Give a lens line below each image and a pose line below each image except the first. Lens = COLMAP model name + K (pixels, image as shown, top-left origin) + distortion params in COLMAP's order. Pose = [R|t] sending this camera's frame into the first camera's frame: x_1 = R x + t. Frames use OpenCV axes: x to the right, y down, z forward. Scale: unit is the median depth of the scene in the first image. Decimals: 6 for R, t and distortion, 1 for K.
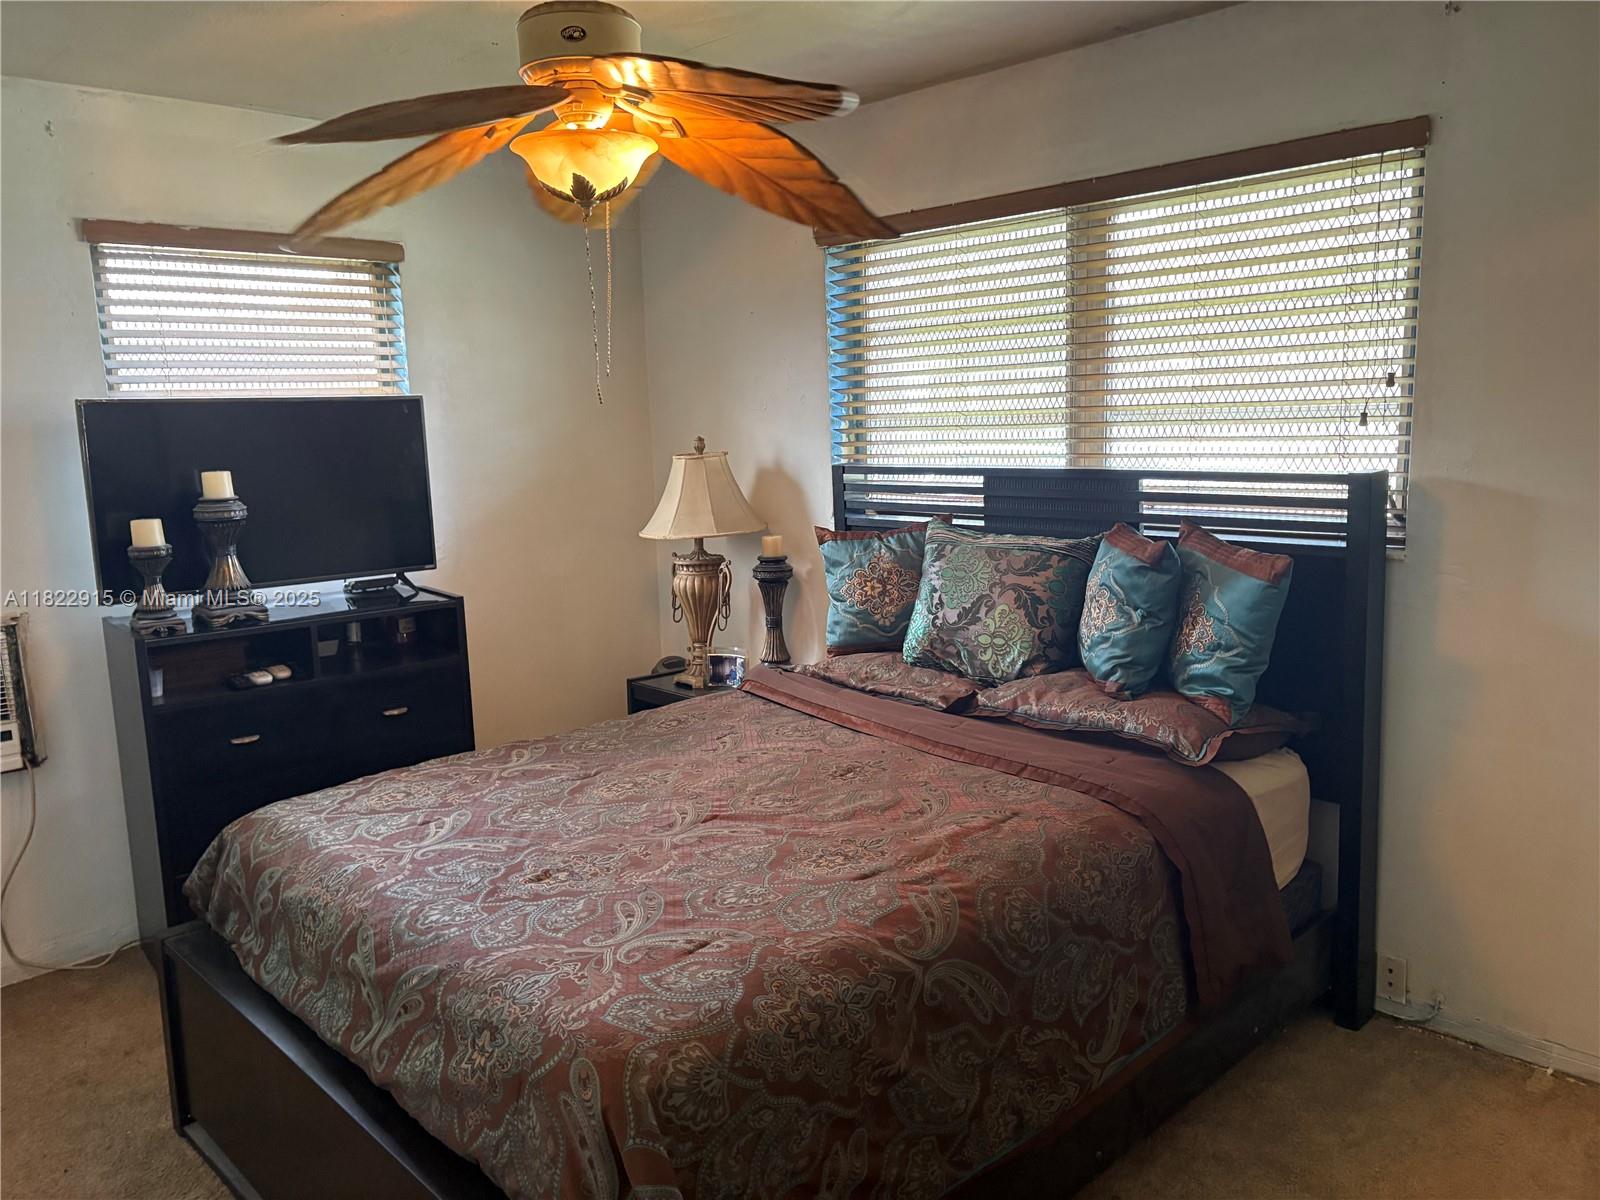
lens RADIAL K [[1208.1, 0, 799.5], [0, 1208.1, 599.0], [0, 0, 1]] dist [0.046541, -0.022431]
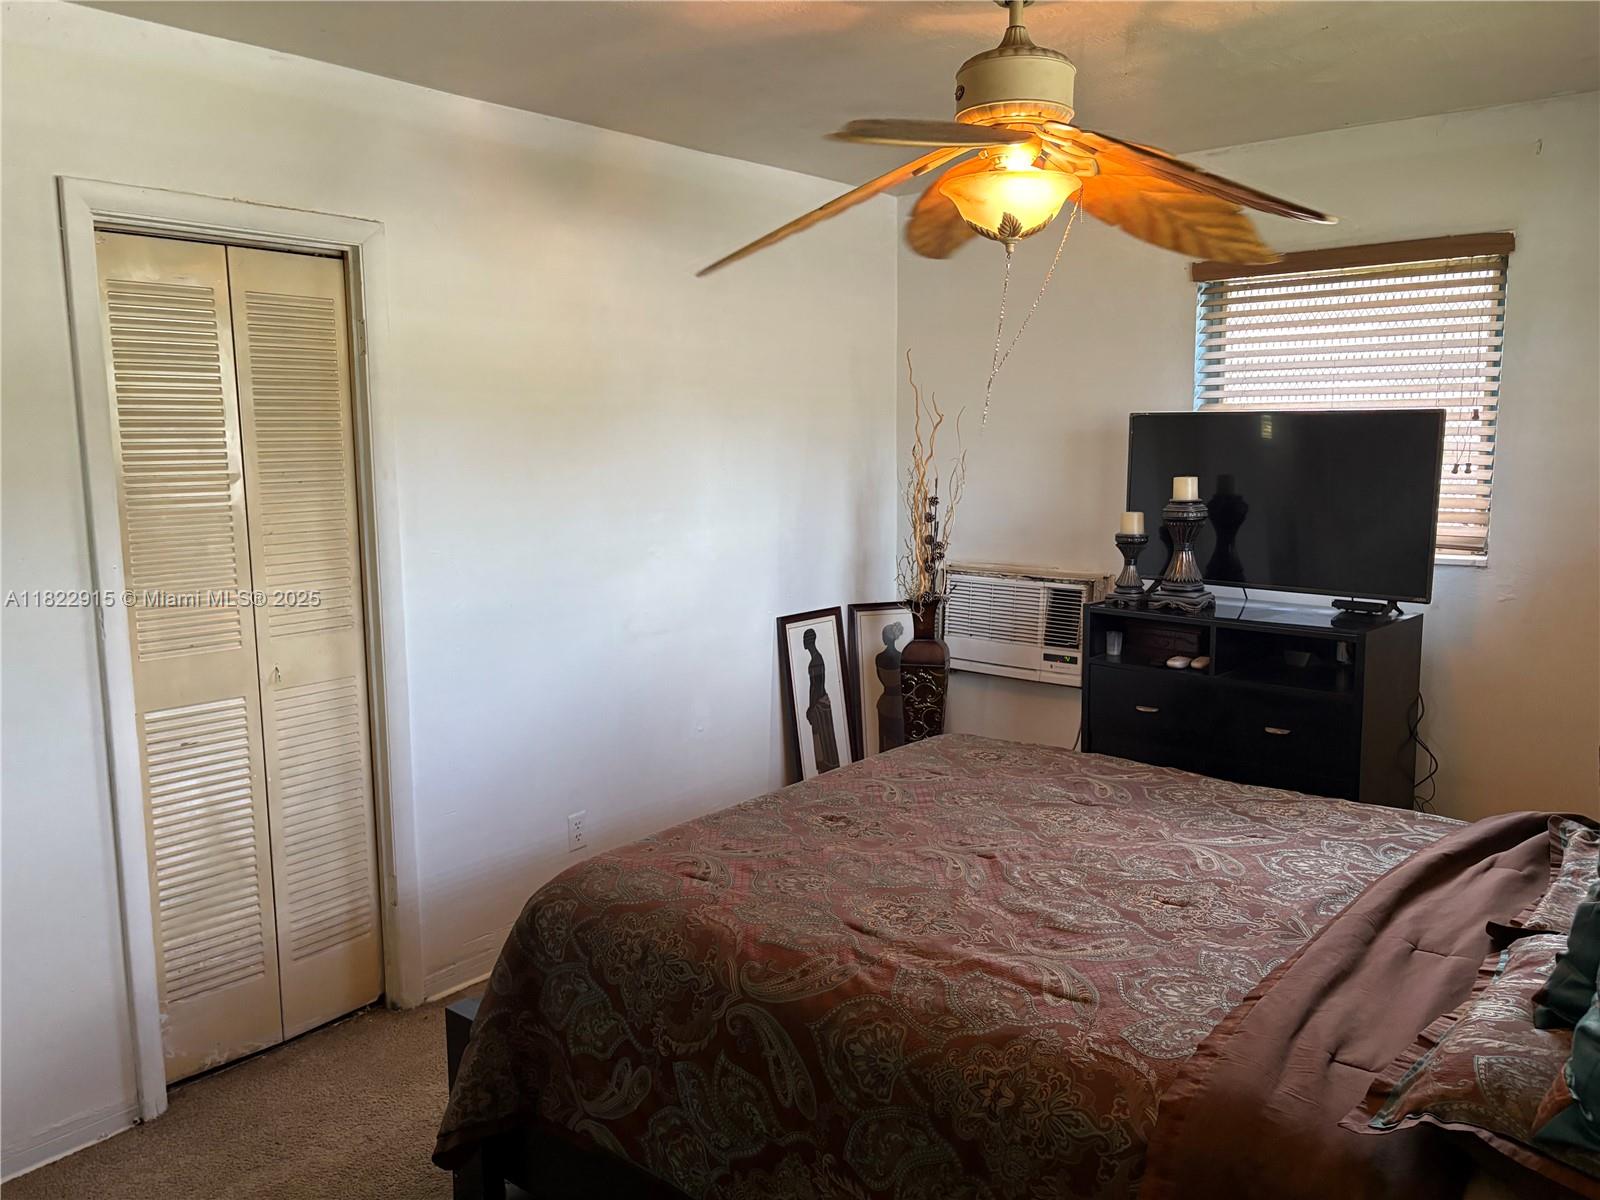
lens RADIAL K [[1208.1, 0, 800.2], [0, 1208.1, 601.4], [0, 0, 1]] dist [0.046541, -0.022431]
pose [[0.125511, 0.172073, -0.977056, 0.804022], [-0.156429, 0.975957, 0.151785, -0.141308], [0.979682, 0.133789, 0.149411, 0.651033]]
